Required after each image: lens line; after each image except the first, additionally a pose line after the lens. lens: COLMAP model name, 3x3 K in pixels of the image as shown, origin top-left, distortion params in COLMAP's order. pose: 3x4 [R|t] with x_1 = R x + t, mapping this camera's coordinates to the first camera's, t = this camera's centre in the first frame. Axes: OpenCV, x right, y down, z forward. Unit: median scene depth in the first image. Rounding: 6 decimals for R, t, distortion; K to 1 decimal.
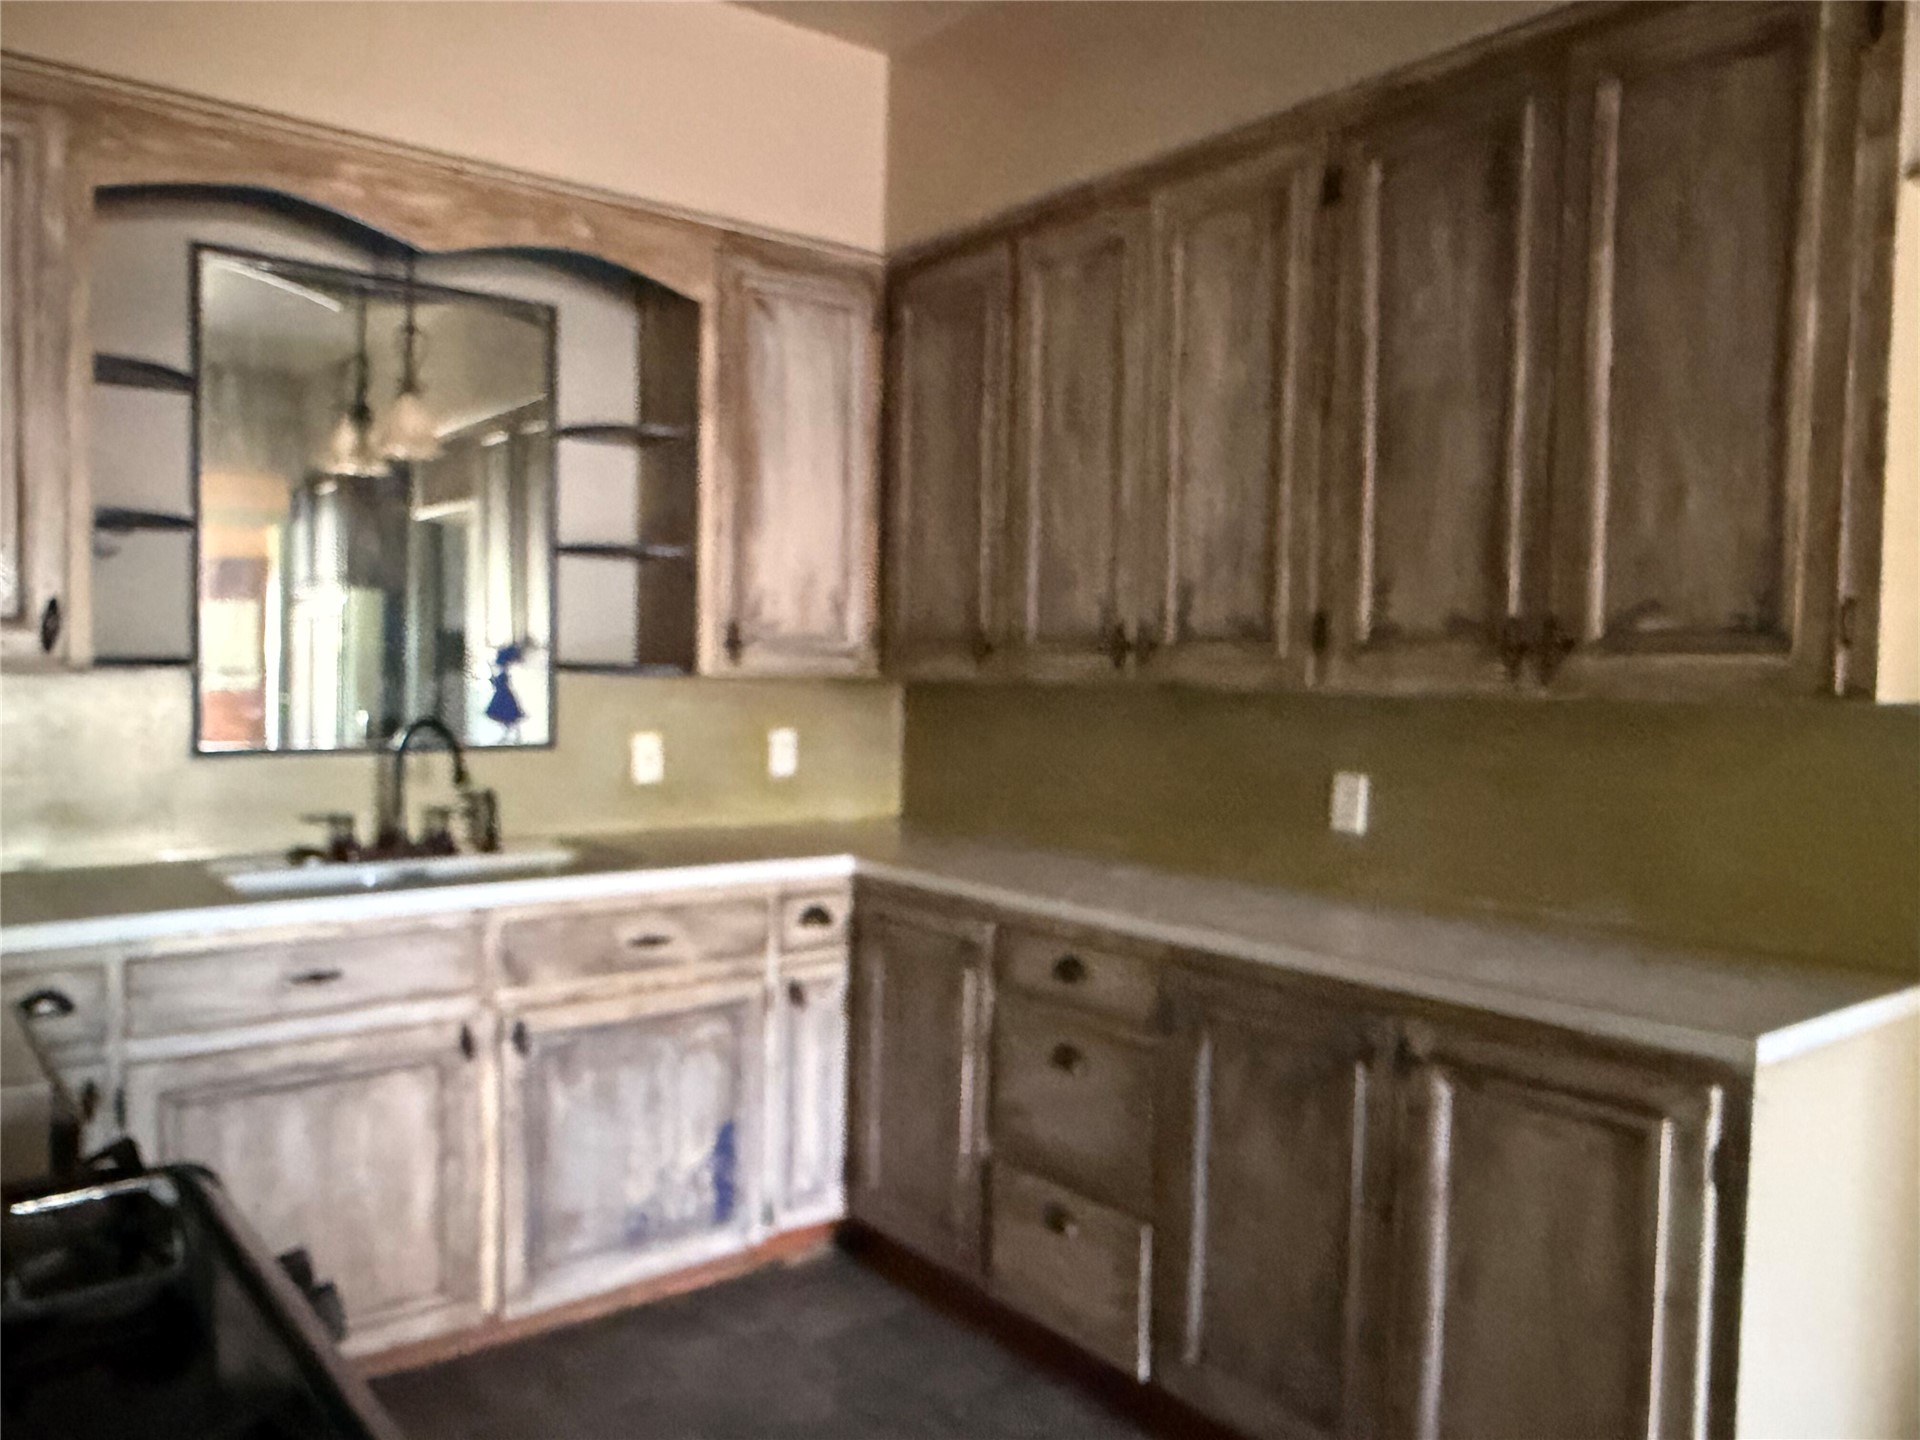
lens RADIAL K [[1417.6, 0, 947.5], [0, 1417.6, 718.1], [0, 0, 1]] dist [-0.019595, 0.000340]
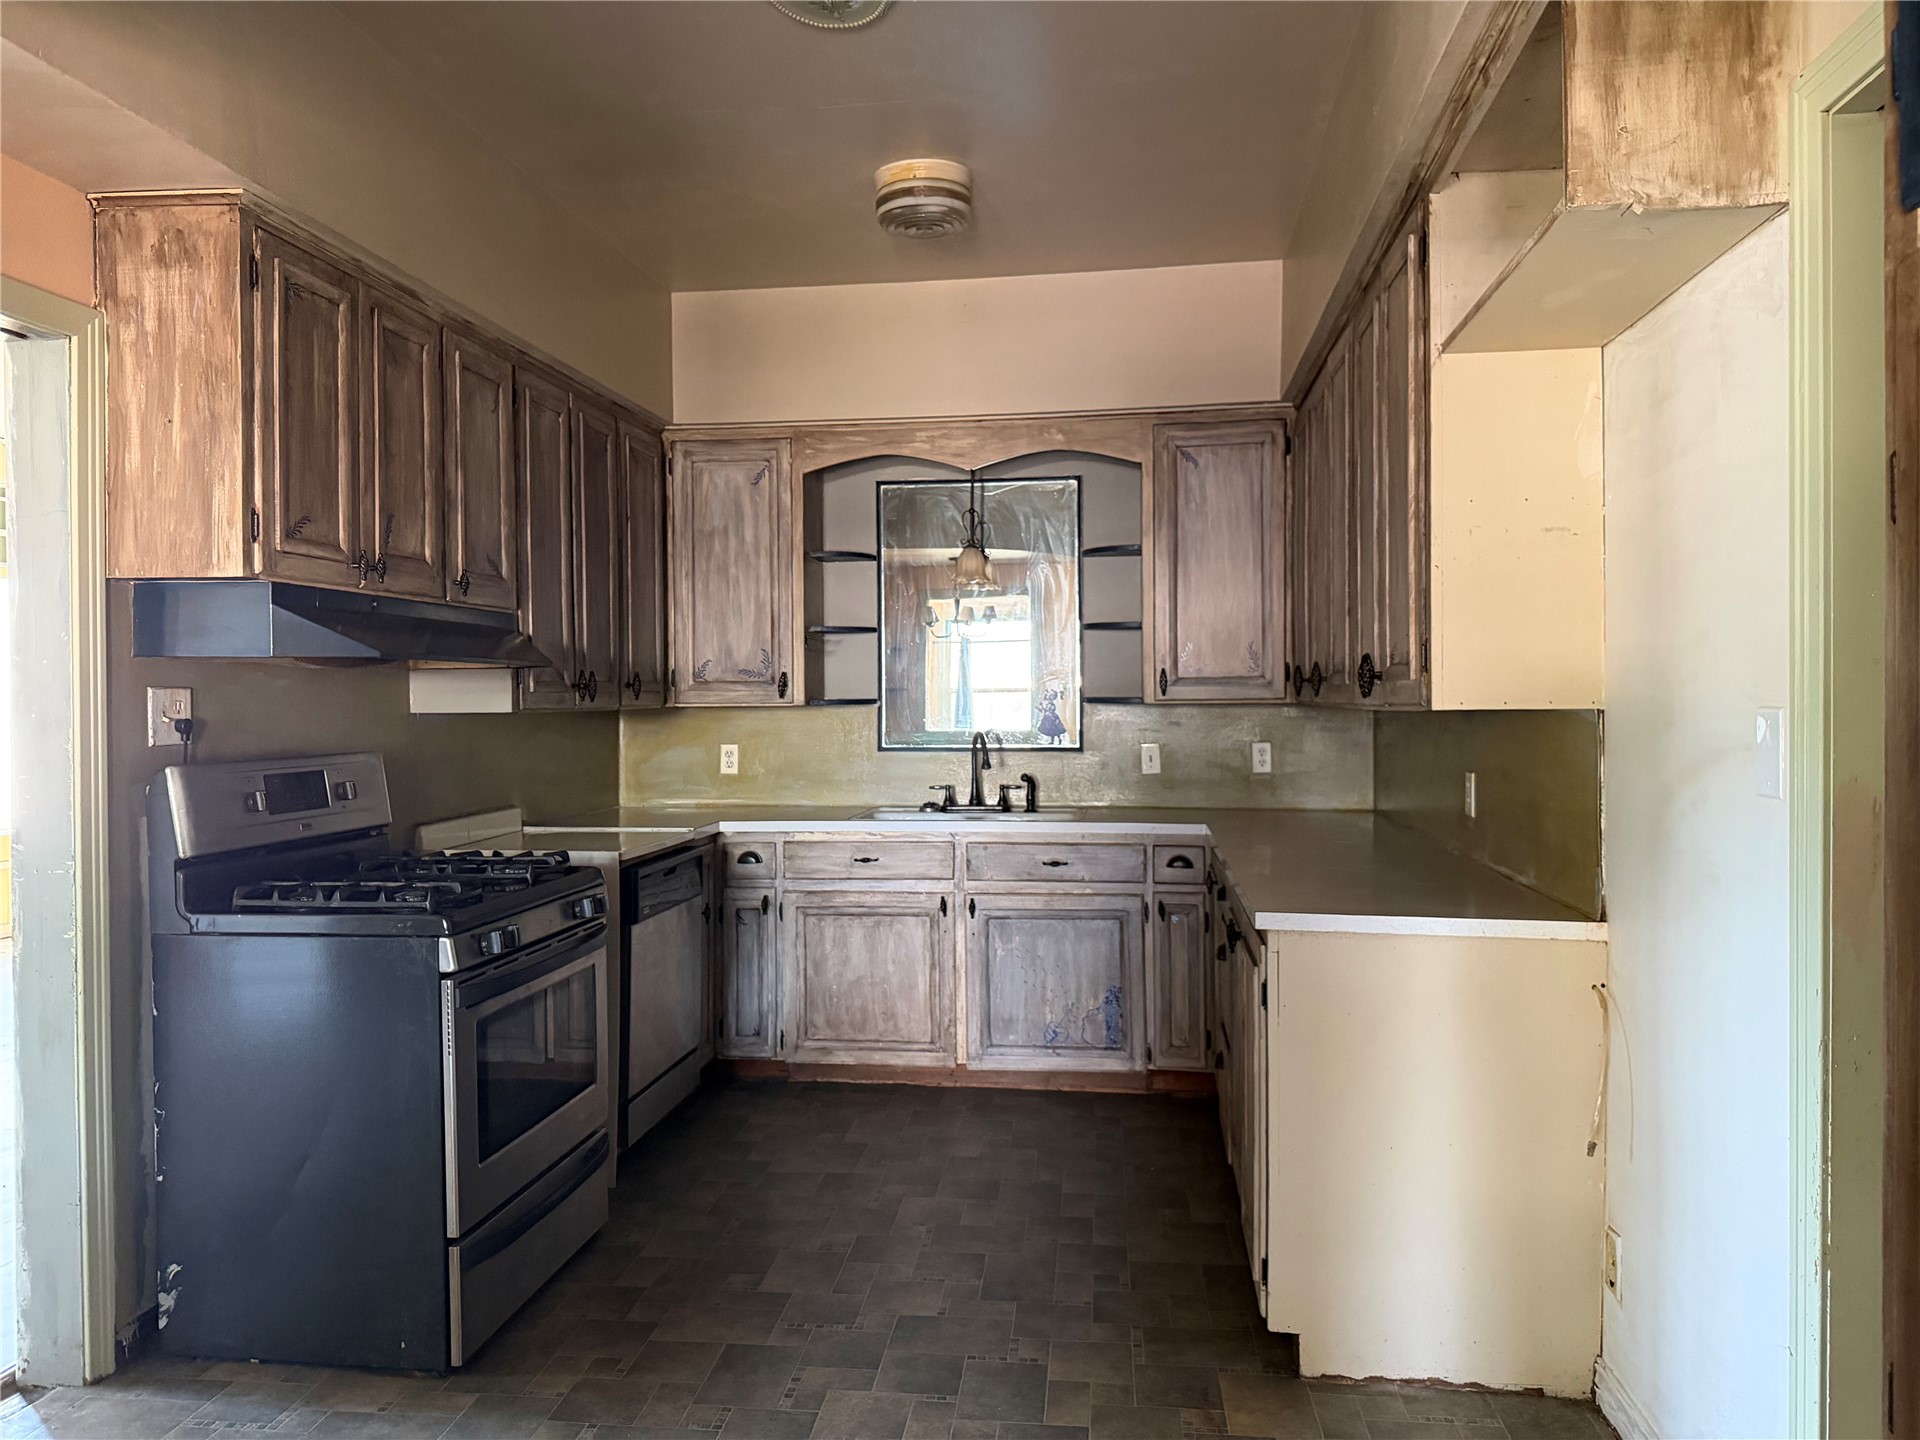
lens RADIAL K [[1355.8, 0, 968.1], [0, 1355.8, 711.8], [0, 0, 1]] dist [0.053110, -0.058828]
pose [[0.698915, -0.010605, -0.715126, 0.911300], [-0.007651, 0.999722, -0.022303, 0.015456], [0.715164, 0.021059, 0.698639, -0.204468]]
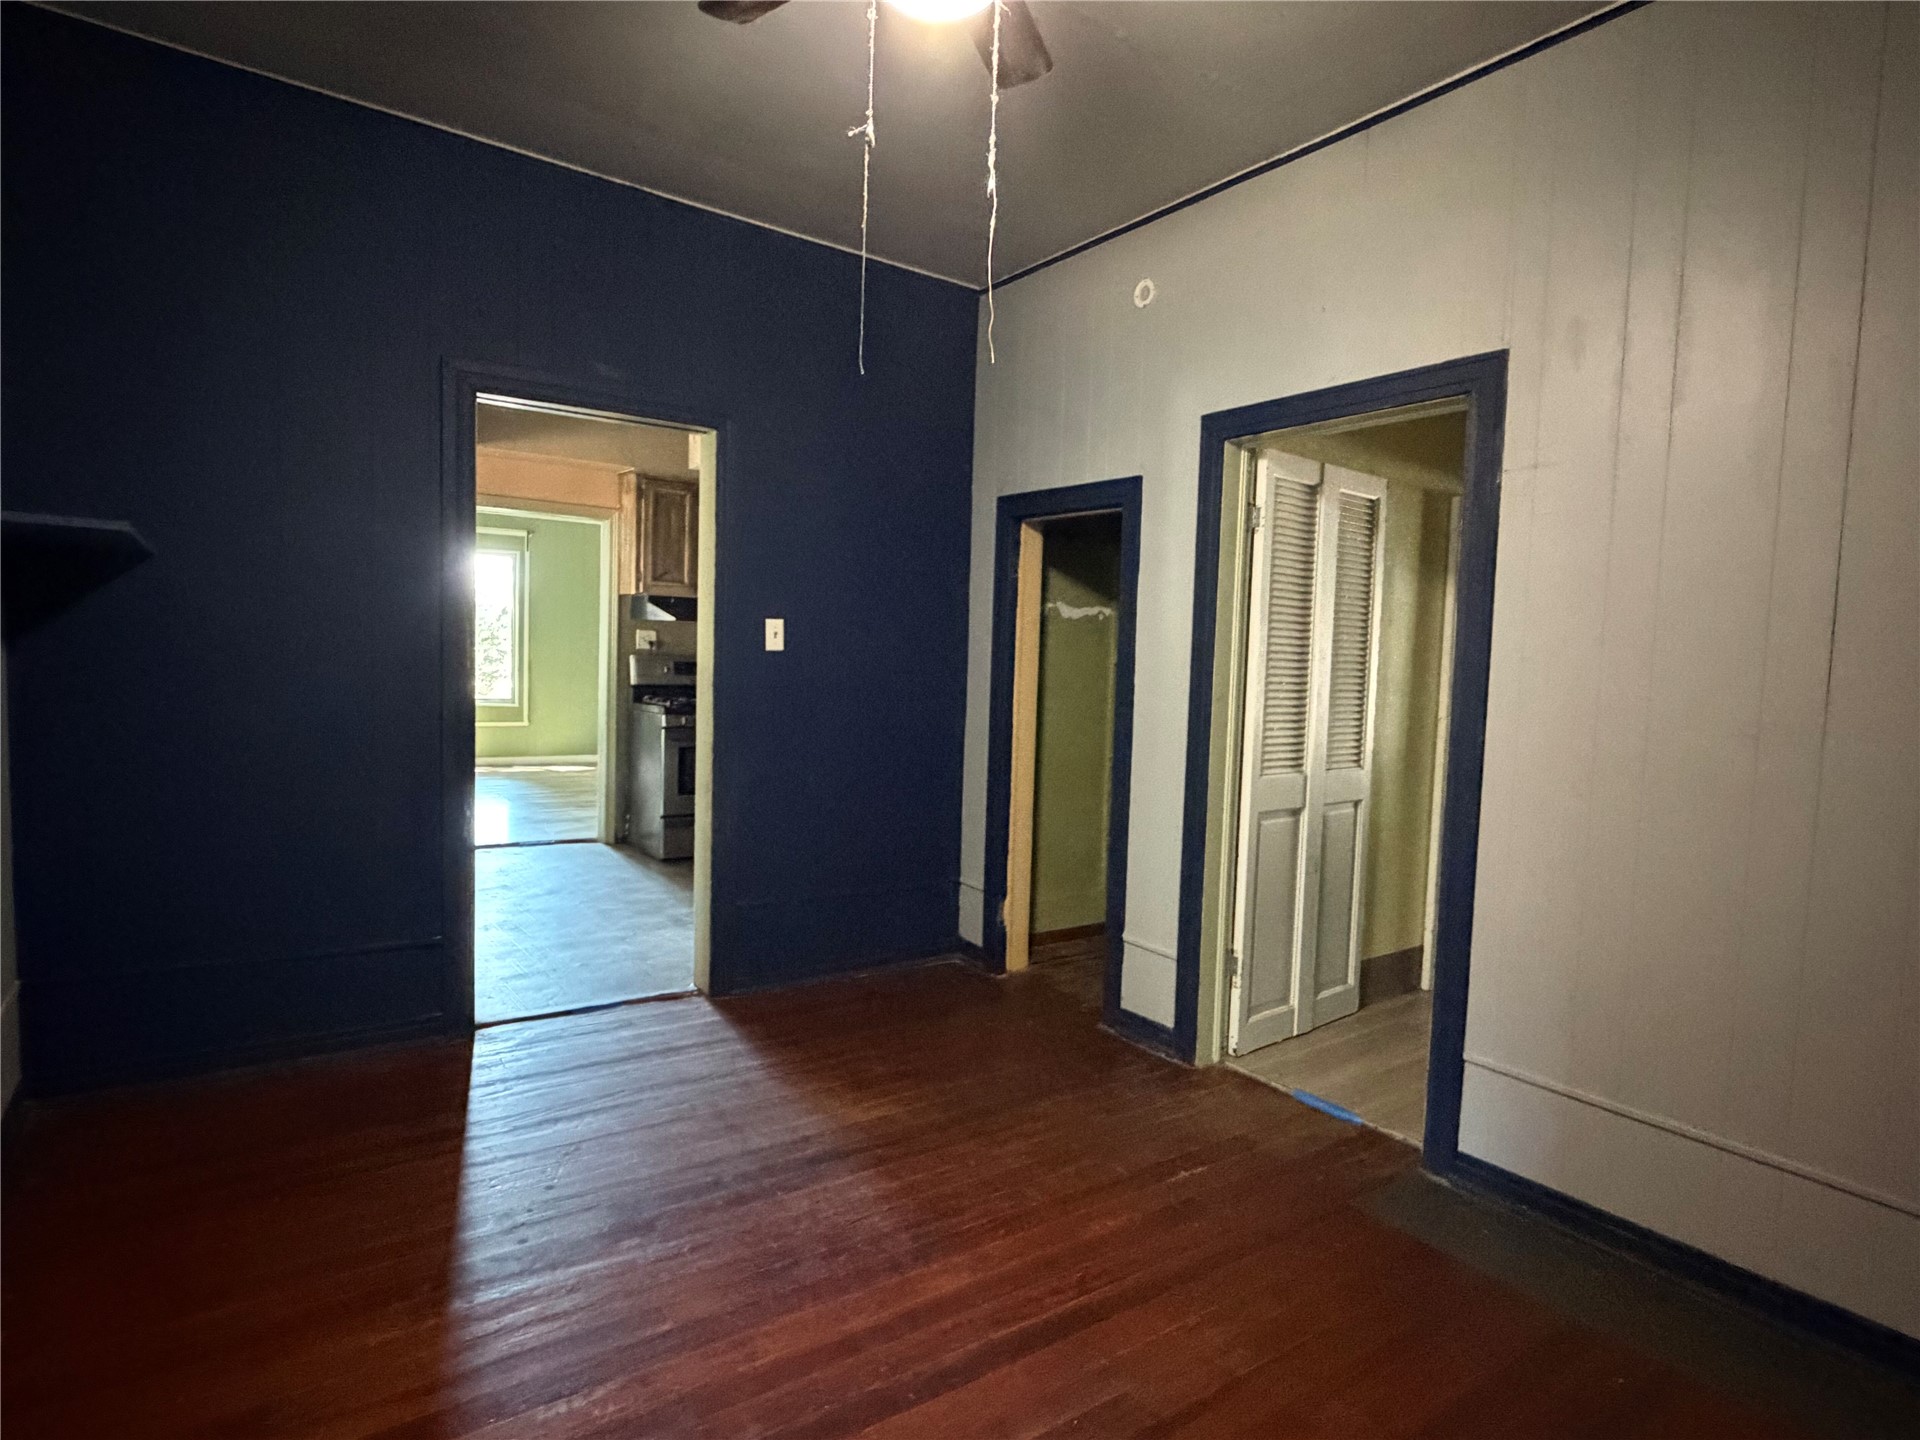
lens RADIAL K [[1037.3, 0, 944.9], [0, 1037.3, 711.7], [0, 0, 1]] dist [0.013313, 0.001020]
pose [[-0.049490, 0.043965, -0.997806, 2.134947], [-0.069205, 0.996479, 0.047339, 0.005102], [0.996374, 0.071396, -0.046273, 0.925035]]
